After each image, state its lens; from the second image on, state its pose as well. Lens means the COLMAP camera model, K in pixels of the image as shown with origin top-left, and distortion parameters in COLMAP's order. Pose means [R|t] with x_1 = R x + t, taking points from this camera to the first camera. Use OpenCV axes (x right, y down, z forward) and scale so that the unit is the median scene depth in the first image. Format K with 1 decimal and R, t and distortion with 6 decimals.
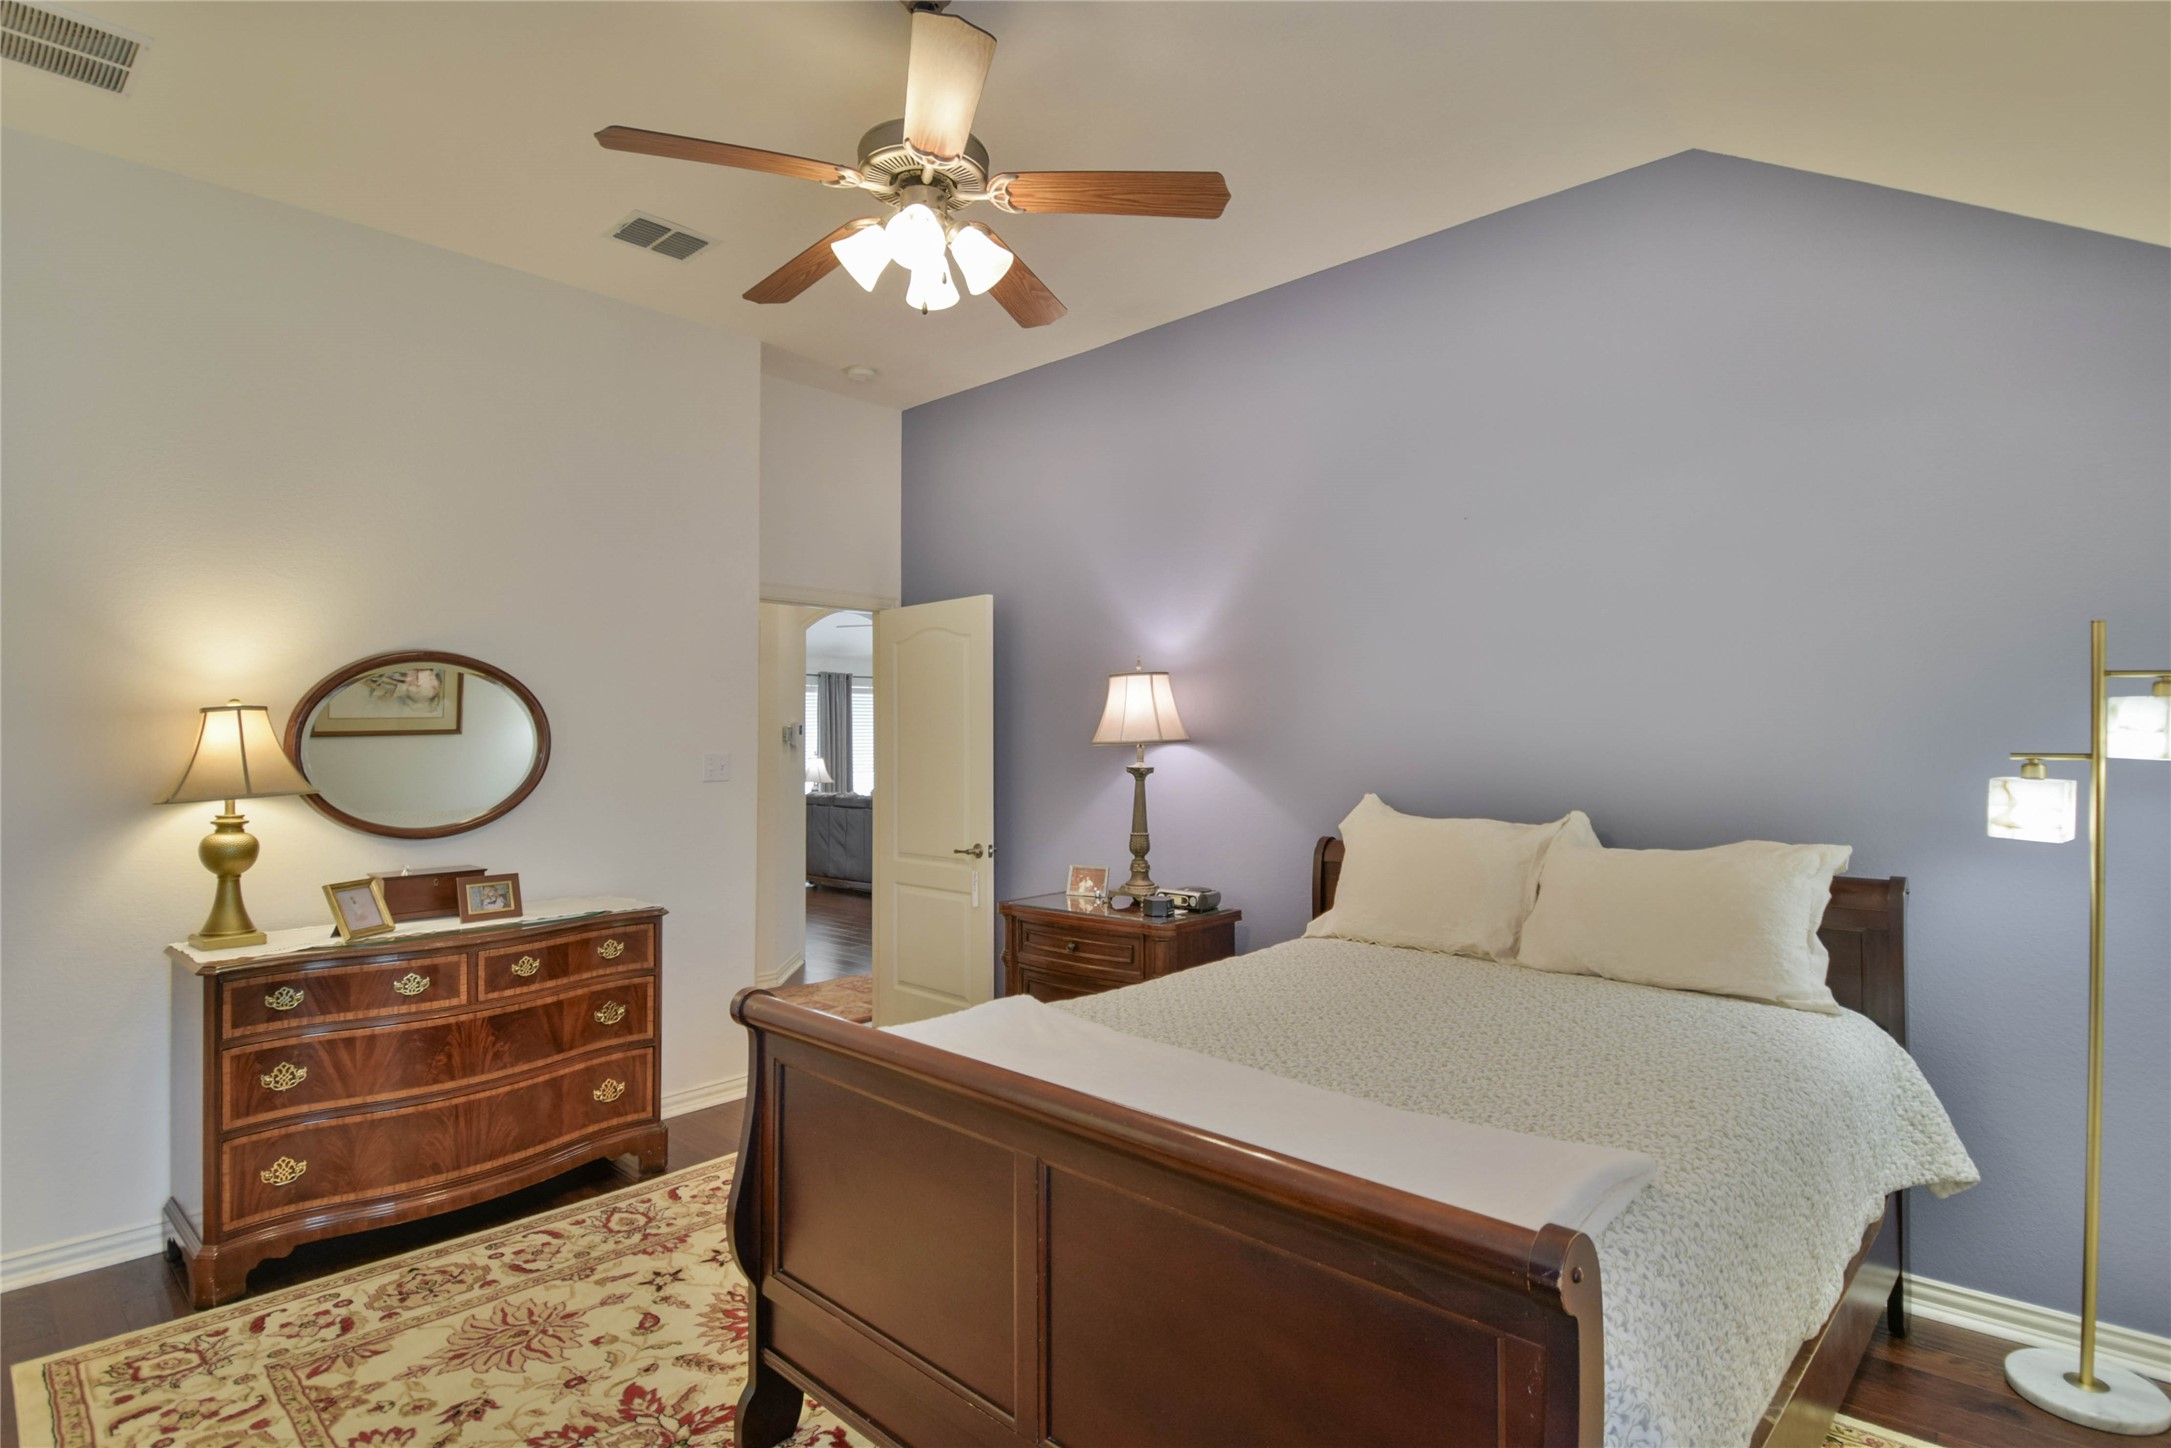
lens RADIAL K [[1091.9, 0, 1081.0], [0, 1091.9, 730.1], [0, 0, 1]] dist [-0.024598, -0.004398]
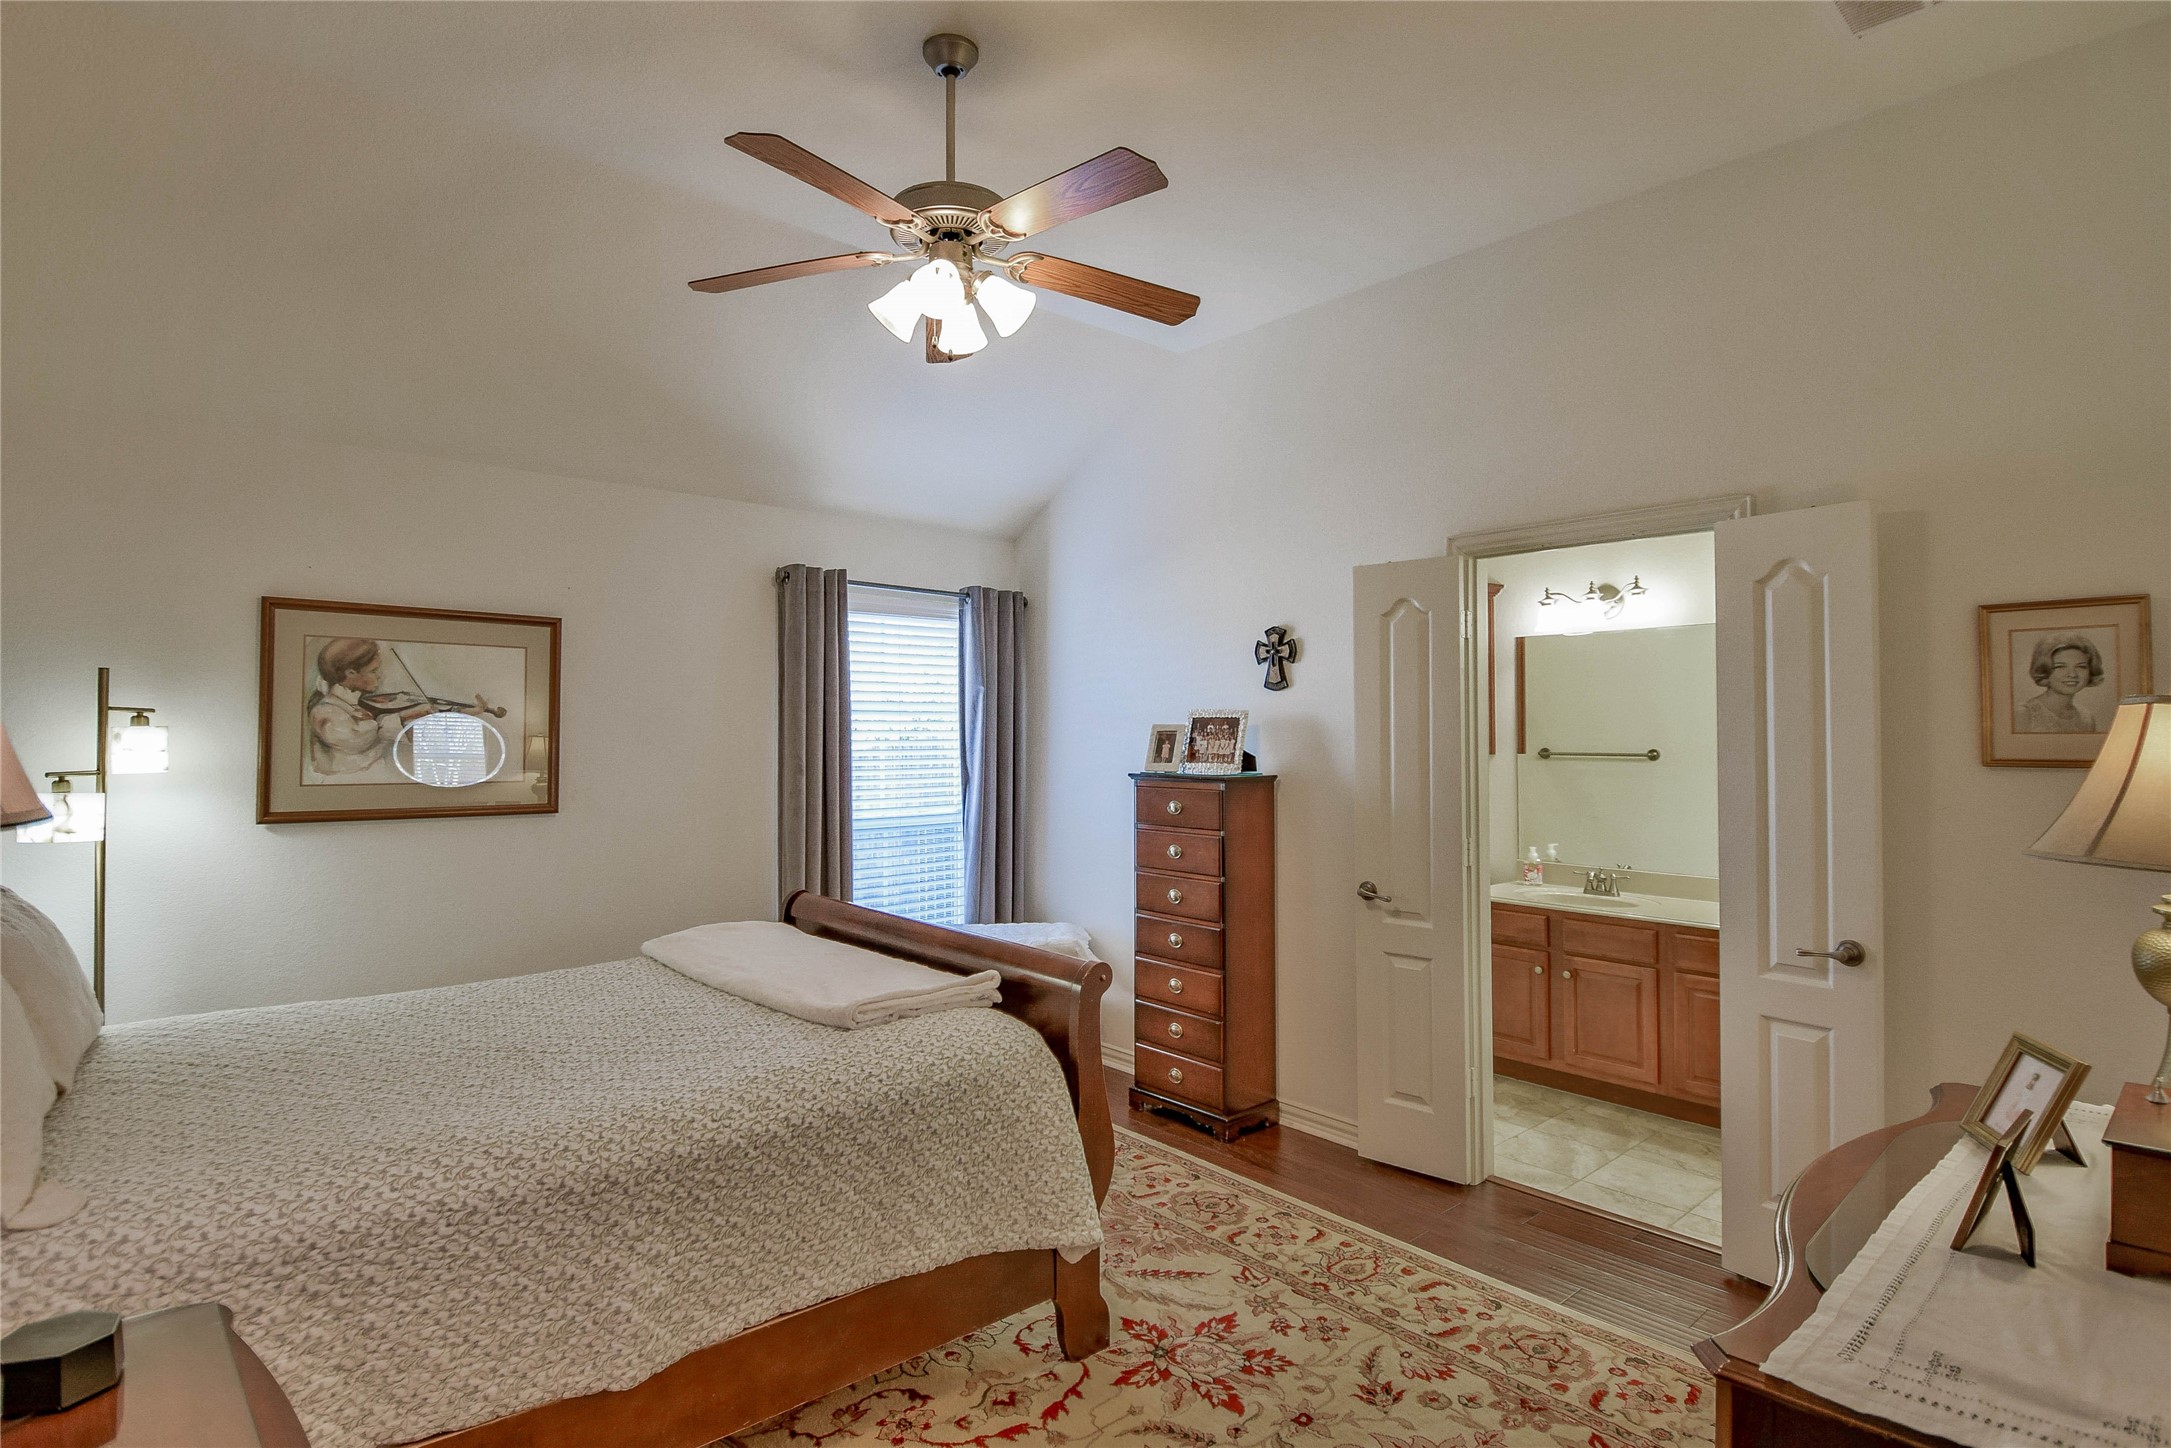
lens RADIAL K [[1091.9, 0, 1090.7], [0, 1091.9, 720.6], [0, 0, 1]] dist [-0.024598, -0.004398]
pose [[-0.996708, 0.006769, 0.080787, -0.379150], [0.005140, 0.999780, -0.020354, -0.006135], [-0.080907, -0.019872, -0.996524, 2.090391]]
